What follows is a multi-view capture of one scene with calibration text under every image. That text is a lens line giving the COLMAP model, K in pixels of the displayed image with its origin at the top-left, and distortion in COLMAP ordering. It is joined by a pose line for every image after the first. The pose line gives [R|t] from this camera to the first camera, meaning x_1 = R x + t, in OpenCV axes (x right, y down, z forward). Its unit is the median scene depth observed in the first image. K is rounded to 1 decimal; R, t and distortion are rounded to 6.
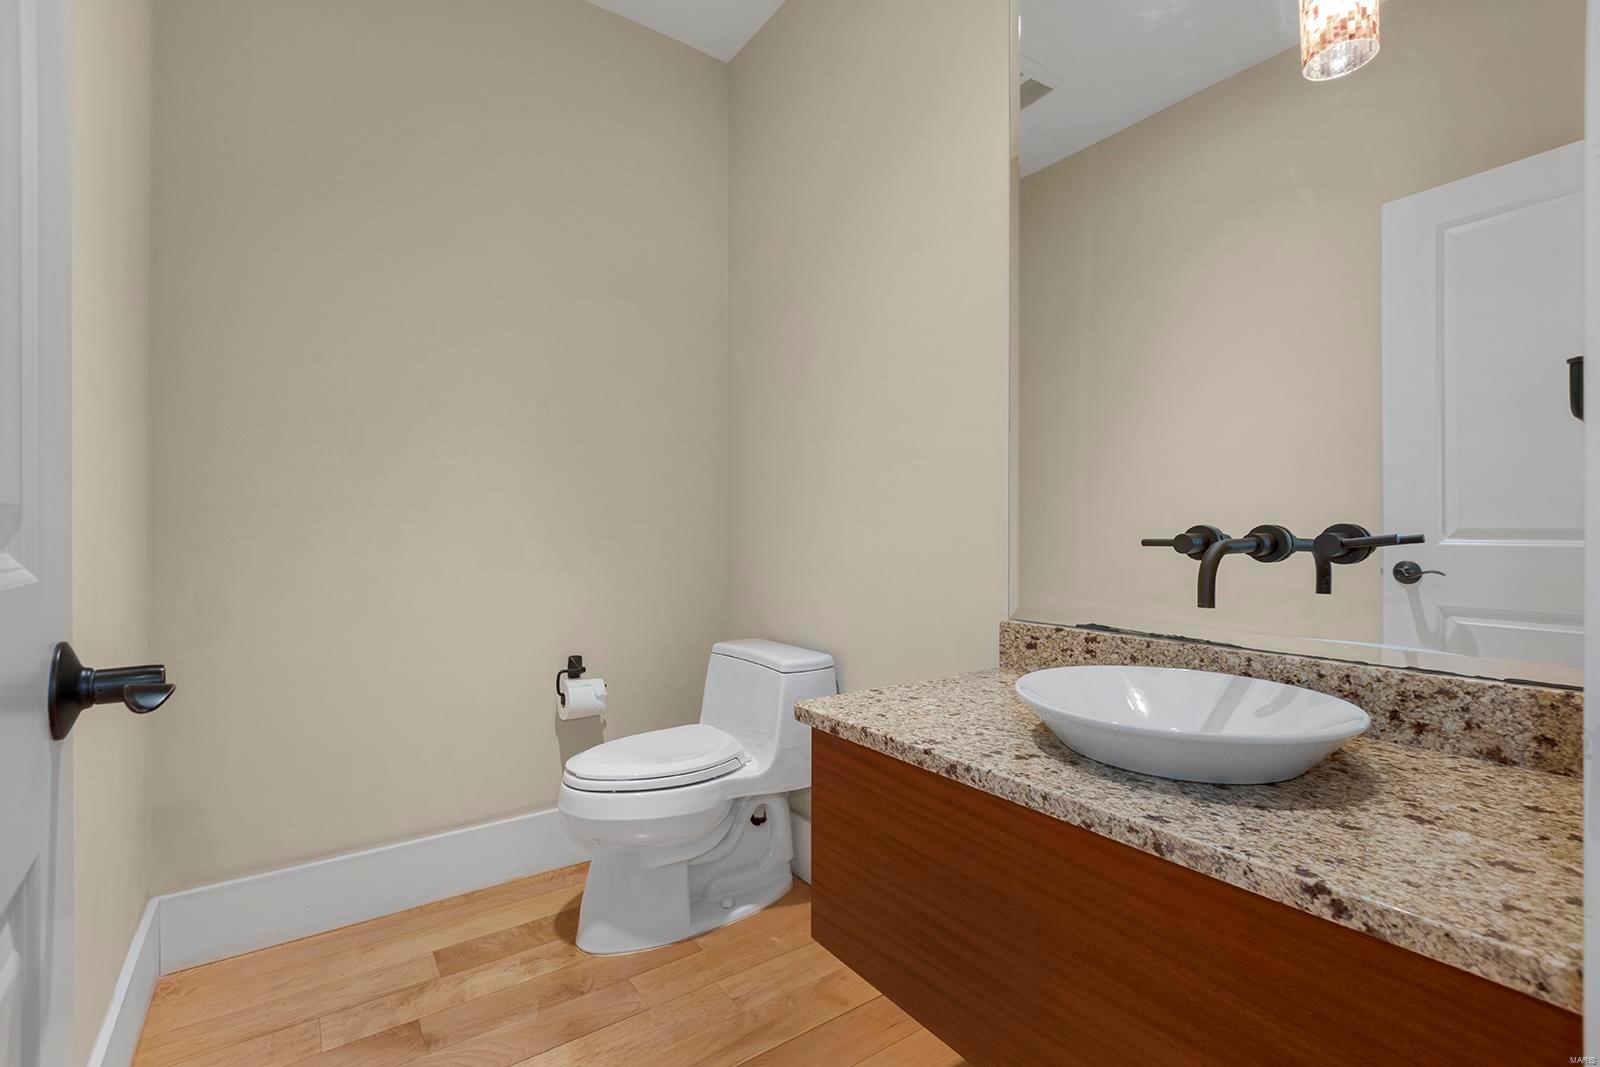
lens RADIAL K [[717.6, 0, 793.2], [0, 717.6, 528.0], [0, 0, 1]] dist [0.000448, 0.000044]
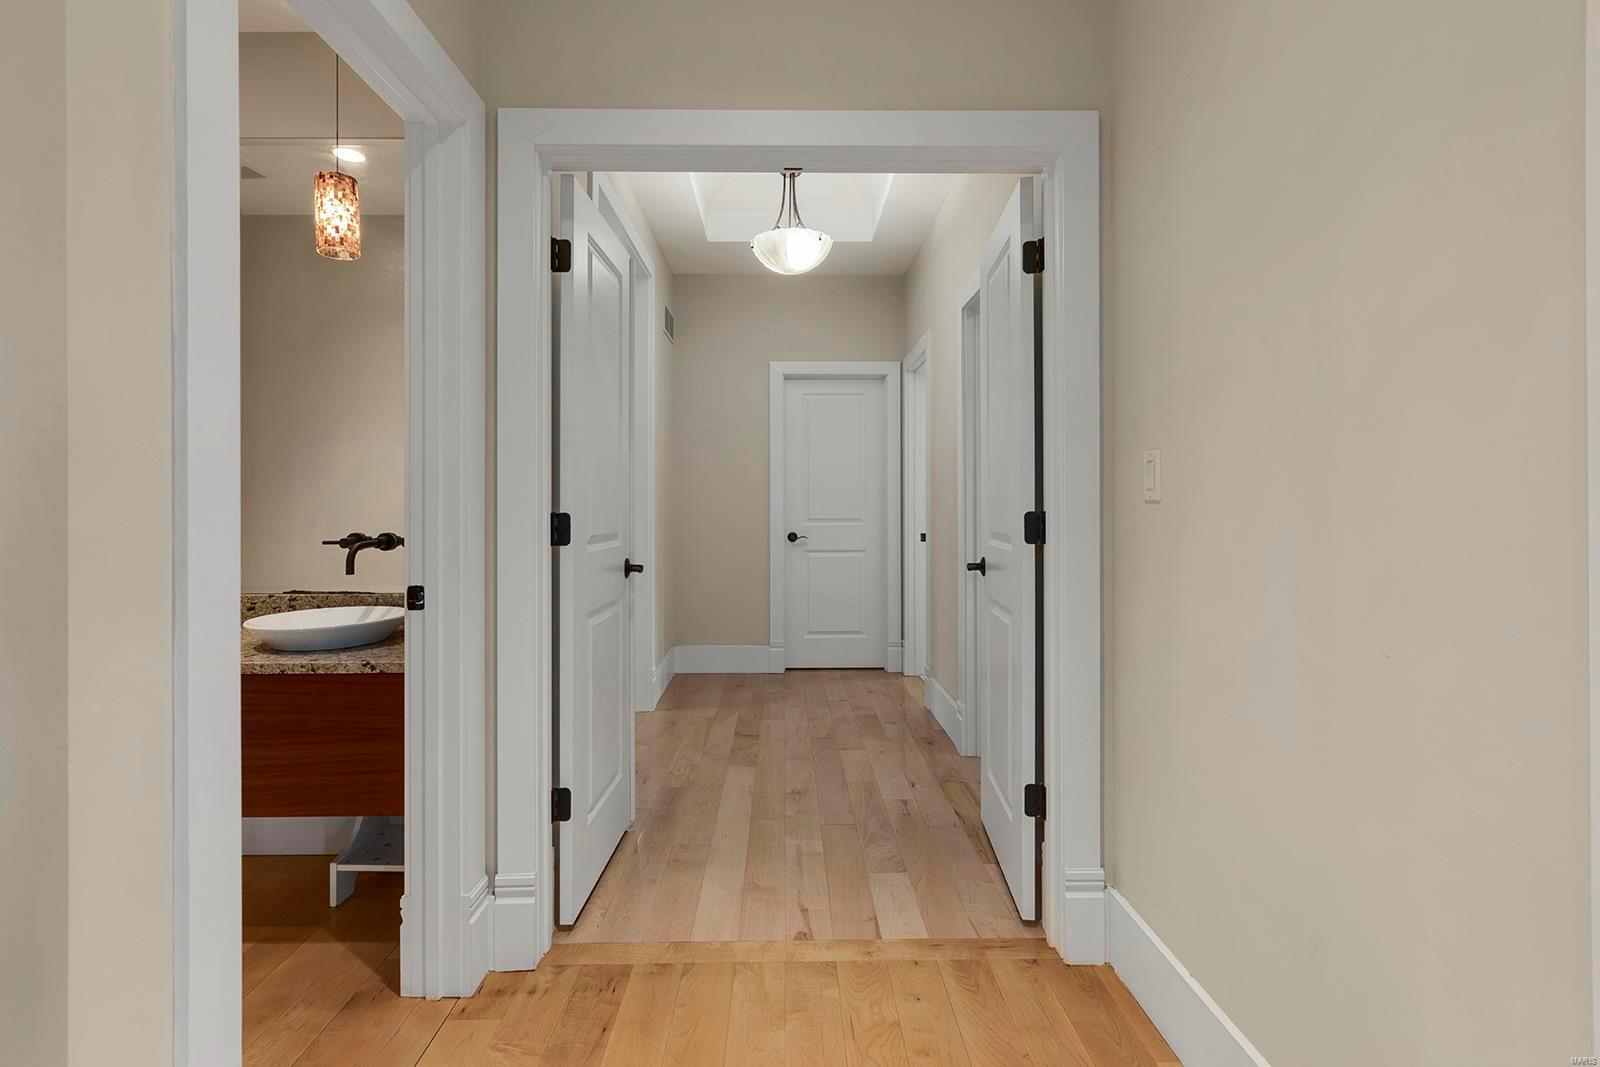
lens RADIAL K [[717.6, 0, 793.2], [0, 717.6, 528.0], [0, 0, 1]] dist [0.000448, 0.000044]
pose [[0.563015, -0.037586, 0.825592, -0.385813], [0.002346, 0.999034, 0.043882, -0.104804], [-0.826443, -0.022770, 0.562559, -1.142114]]
